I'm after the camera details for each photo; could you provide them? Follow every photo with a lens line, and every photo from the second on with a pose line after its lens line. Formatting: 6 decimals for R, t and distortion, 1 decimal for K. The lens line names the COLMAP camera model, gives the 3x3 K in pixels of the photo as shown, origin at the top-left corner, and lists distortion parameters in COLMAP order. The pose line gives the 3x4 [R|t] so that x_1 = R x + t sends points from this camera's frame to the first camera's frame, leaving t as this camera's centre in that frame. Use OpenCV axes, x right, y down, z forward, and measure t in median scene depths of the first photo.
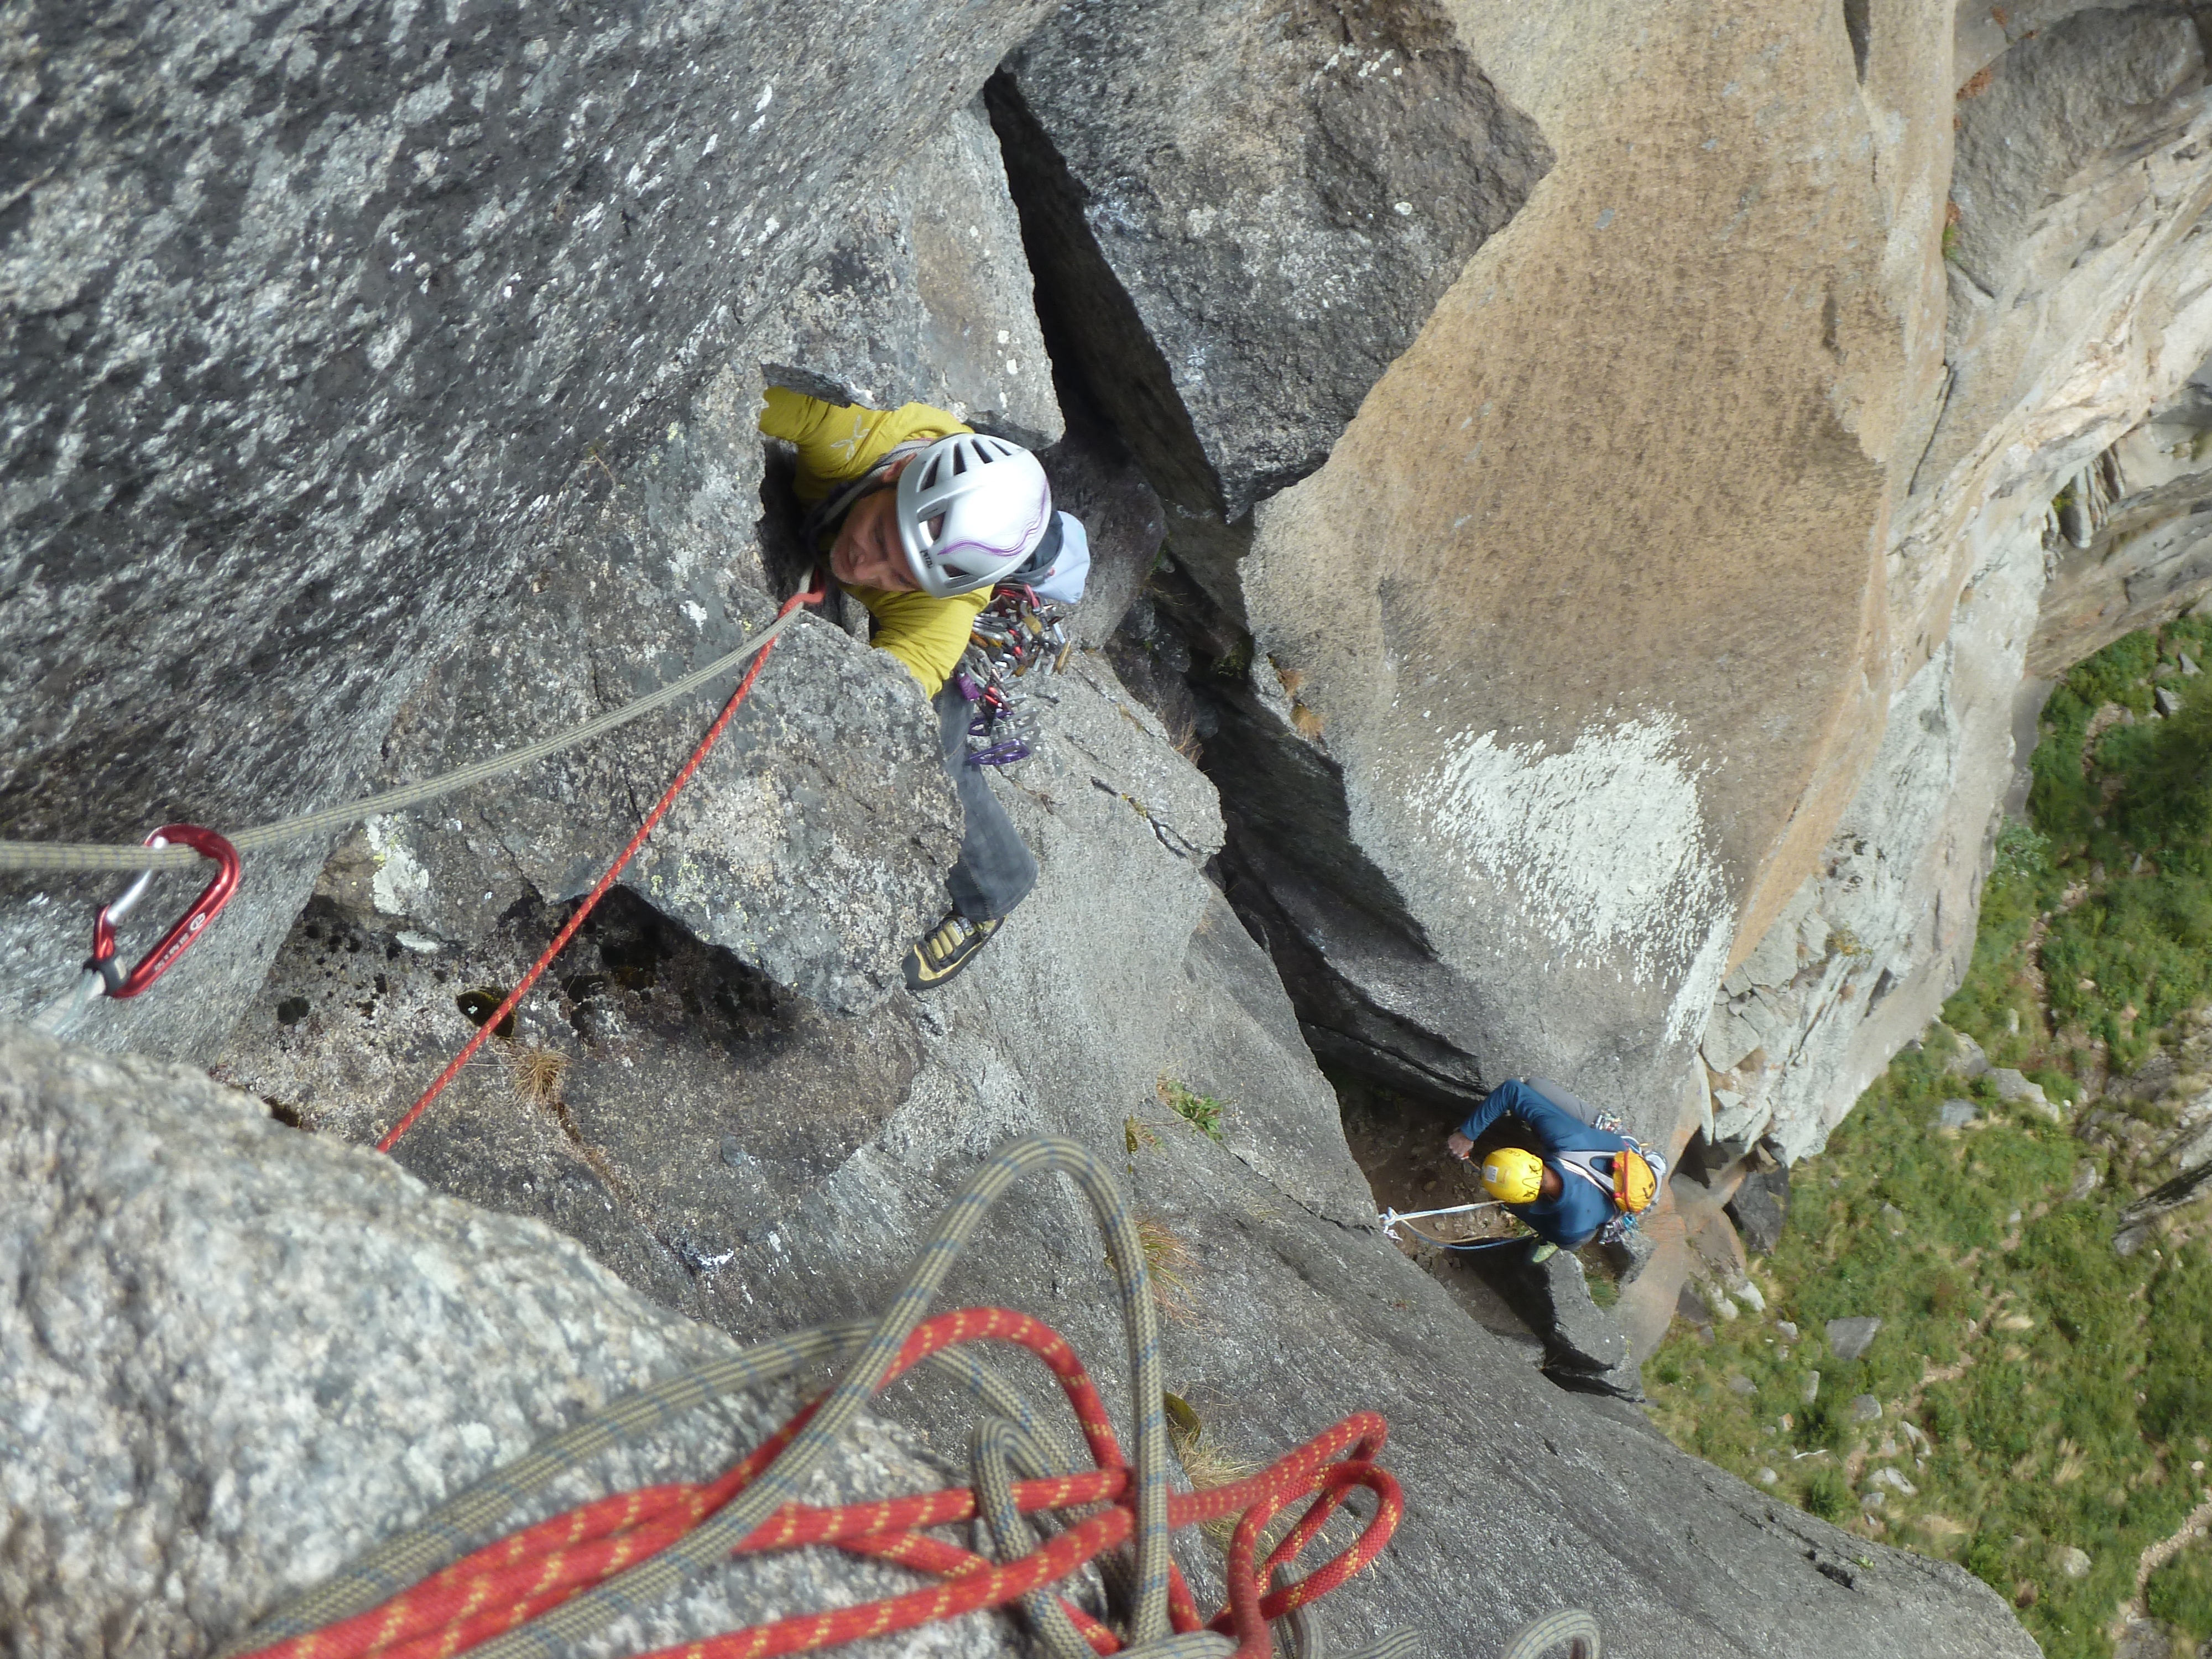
lens RADIAL K [[4038.8, 0, 1158.7], [0, 4038.8, 676.9], [0, 0, 1]] dist [0.001723, 0.000000]
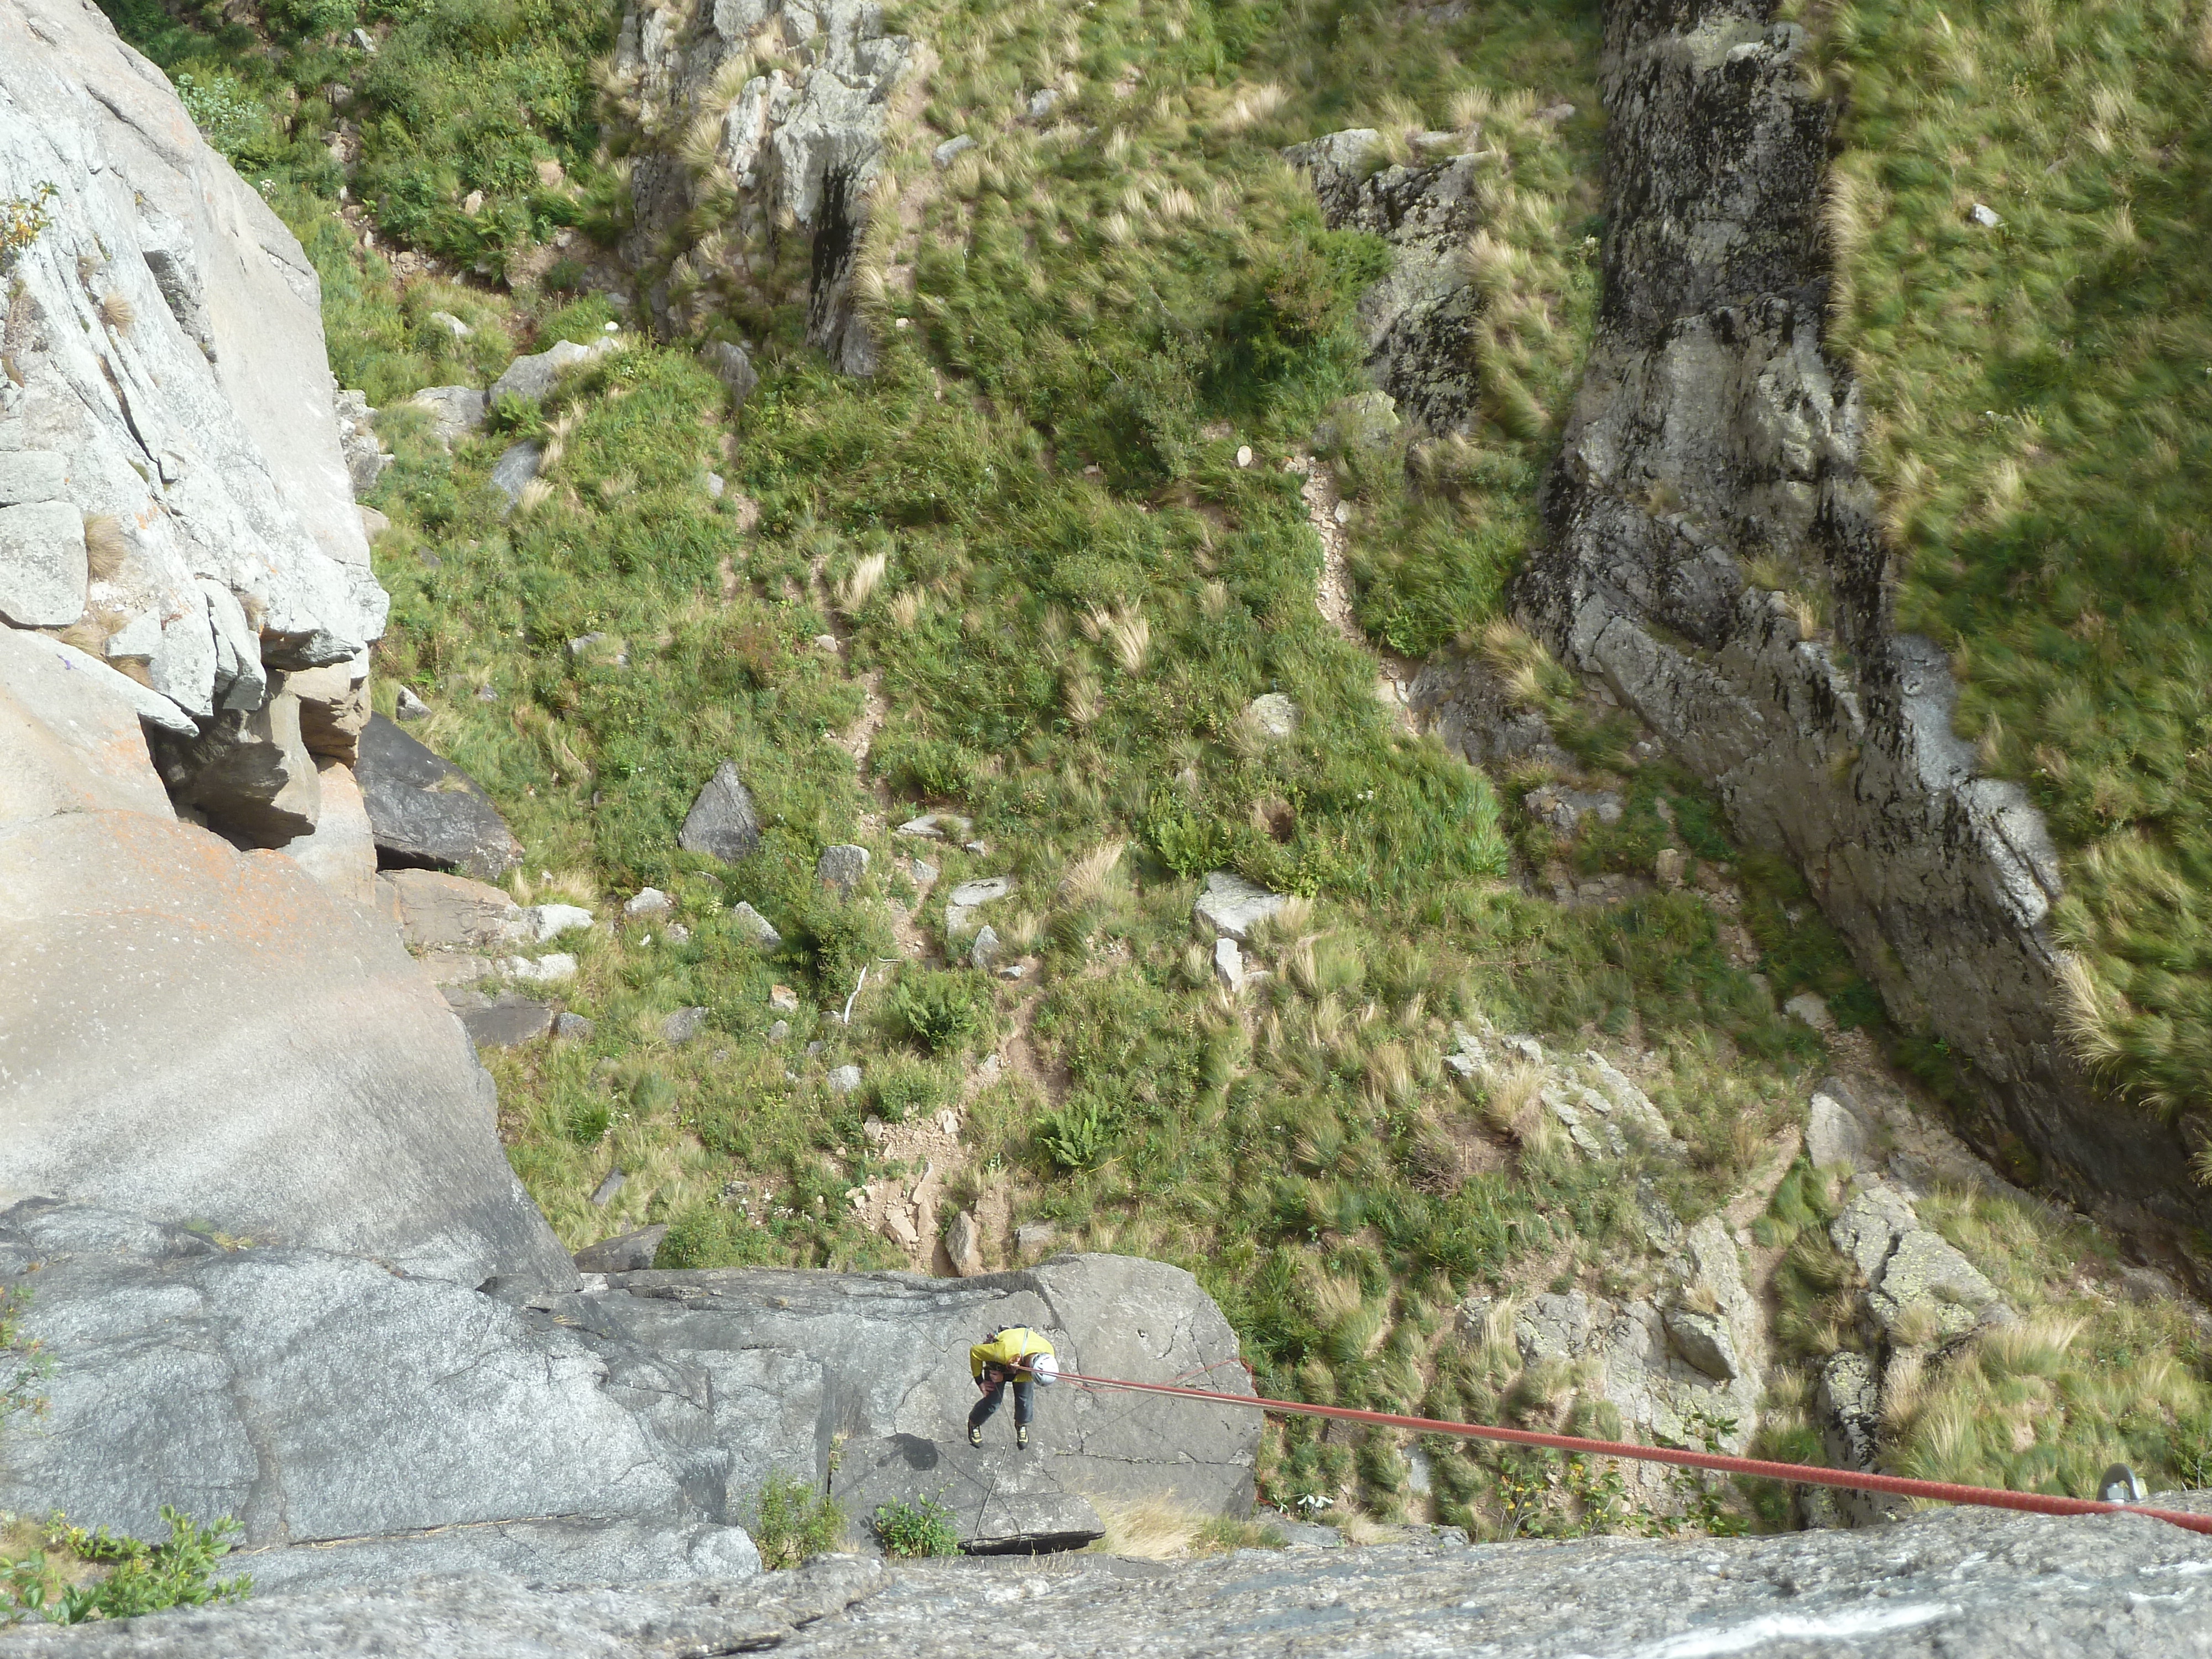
lens RADIAL K [[4369.1, 0, 1107.5], [0, 4369.1, 827.1], [0, 0, 1]] dist [0.032904, 0.000000]
pose [[0.537330, -0.806654, 0.246143, 0.050982], [0.783896, 0.585351, 0.207055, 0.081041], [-0.311101, 0.081693, 0.946859, 0.414457]]
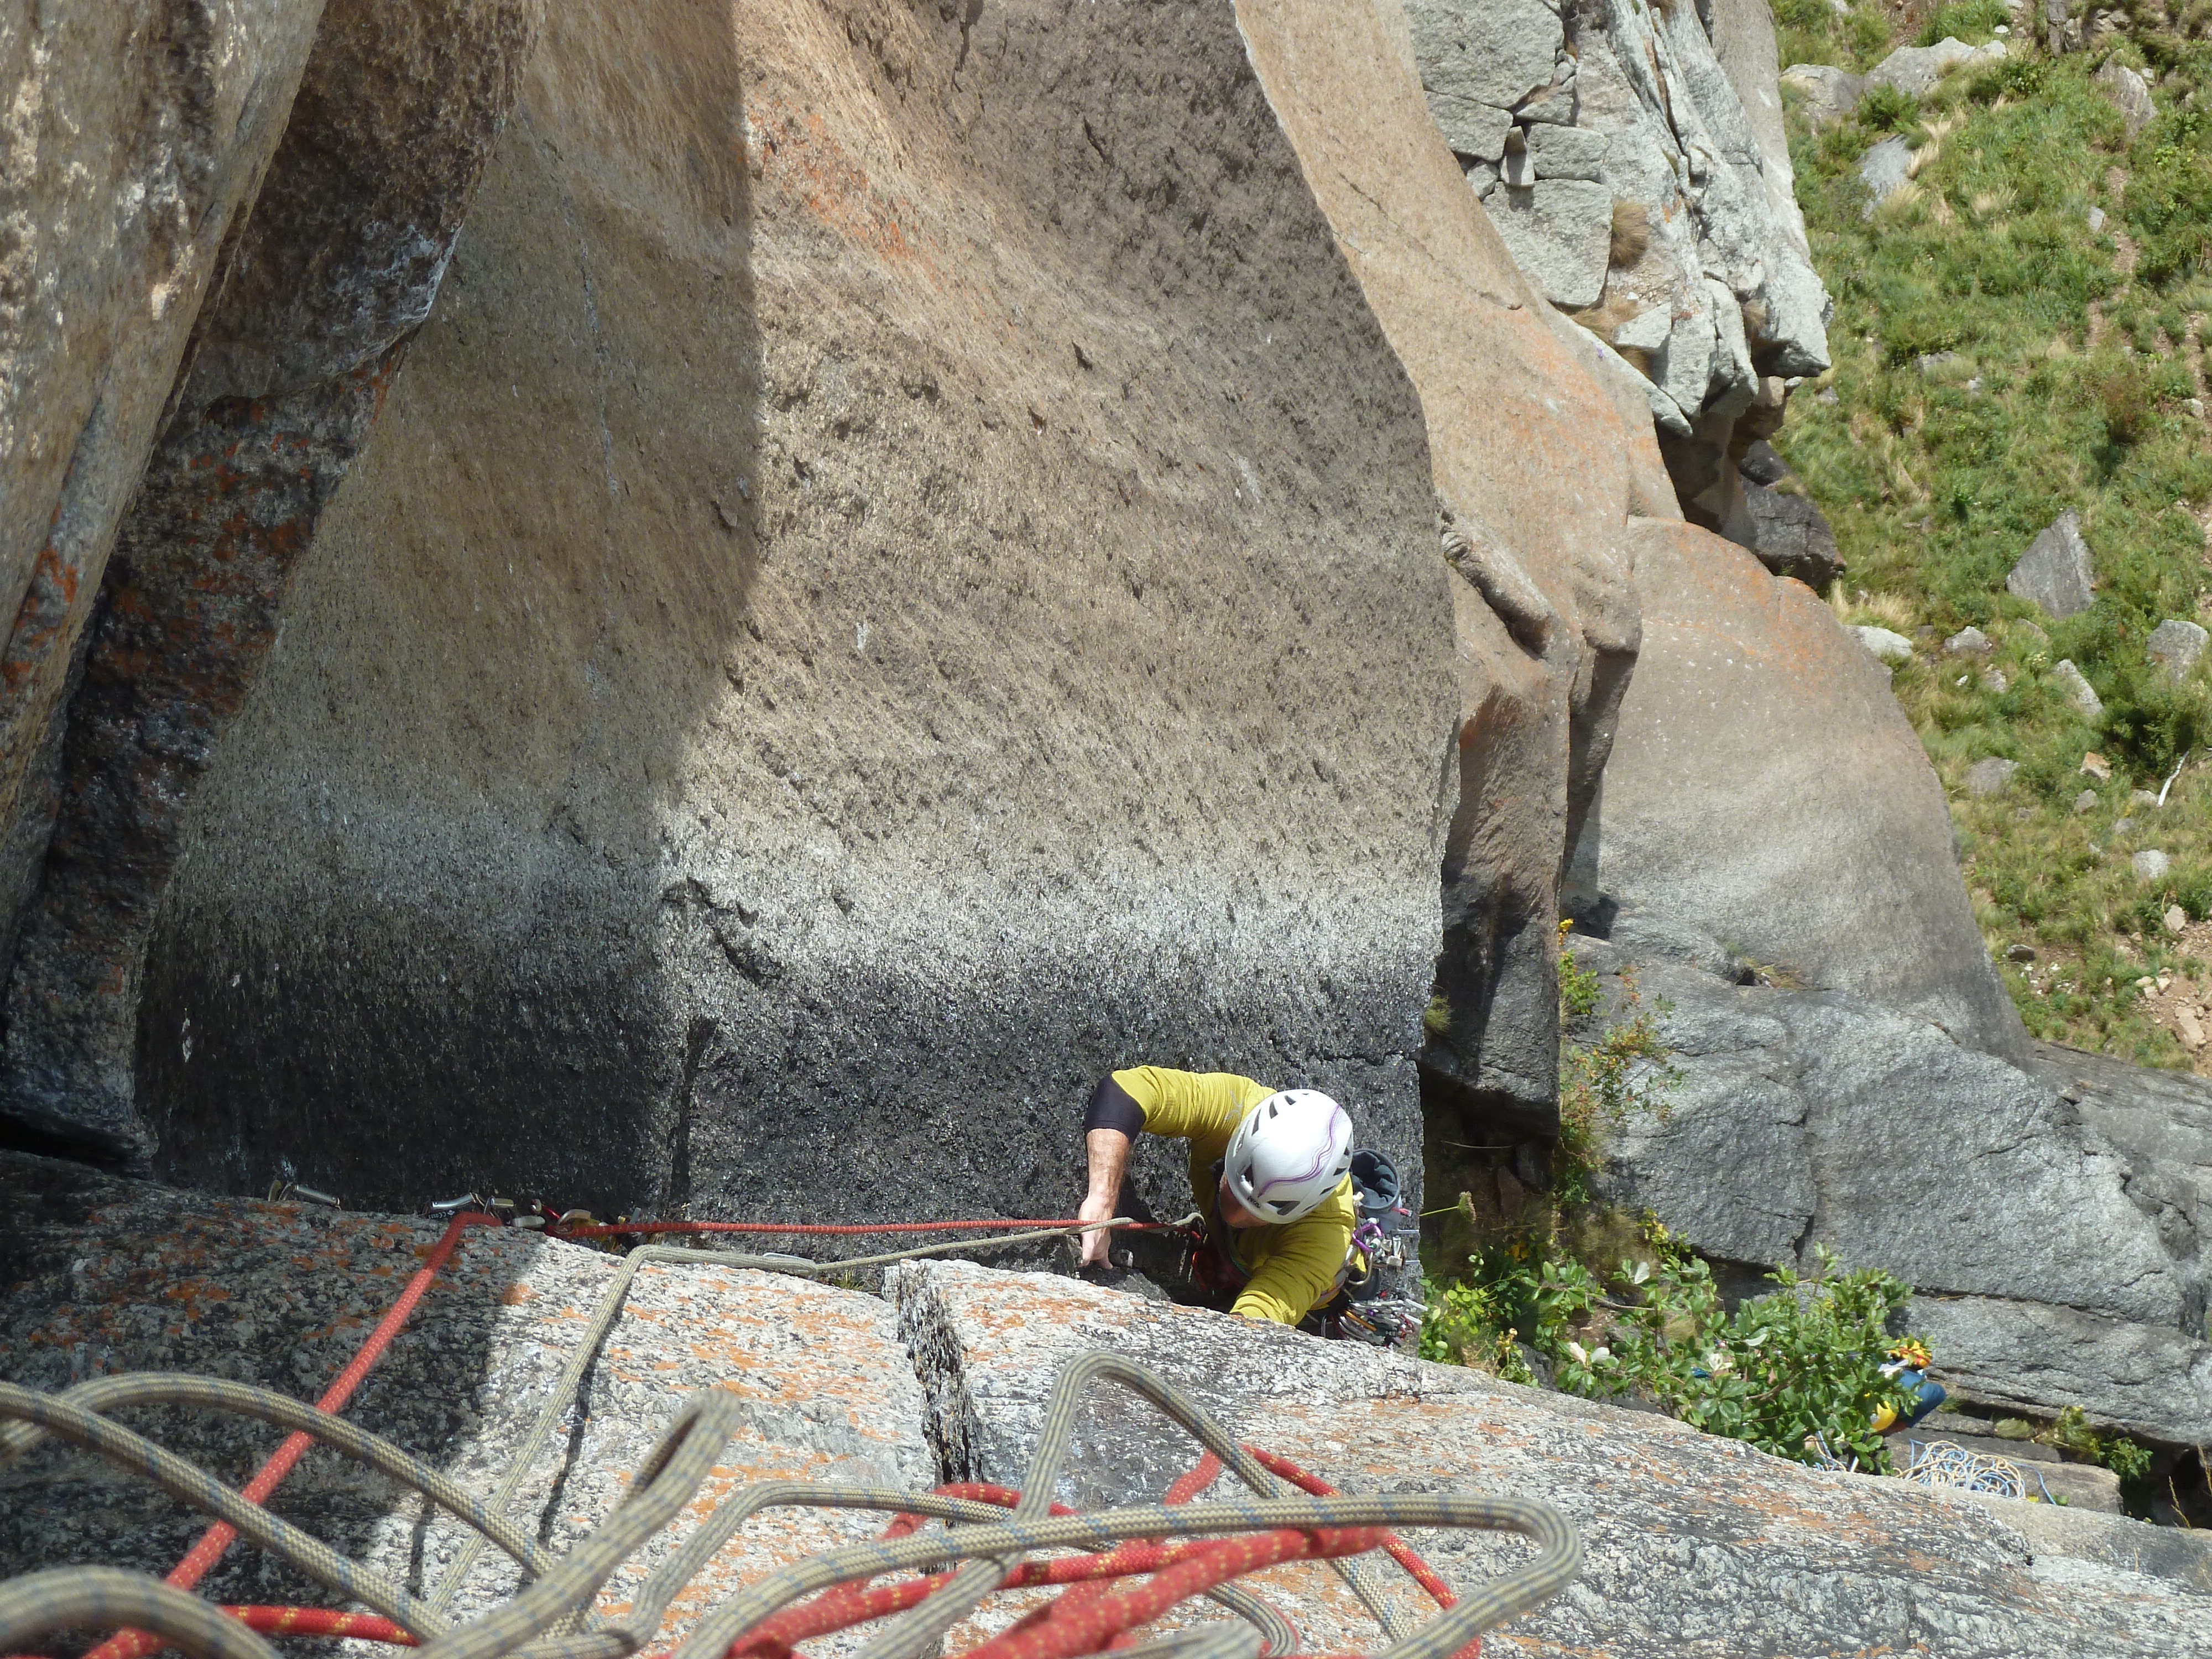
lens RADIAL K [[4594.0, 0, 1106.9], [0, 4594.0, 825.4], [0, 0, 1]] dist [0.015050, 0.000000]
pose [[0.713715, -0.699085, 0.043484, 0.030499], [0.694512, 0.714371, 0.085599, 0.047069], [-0.090905, -0.030893, 0.995380, 0.401019]]
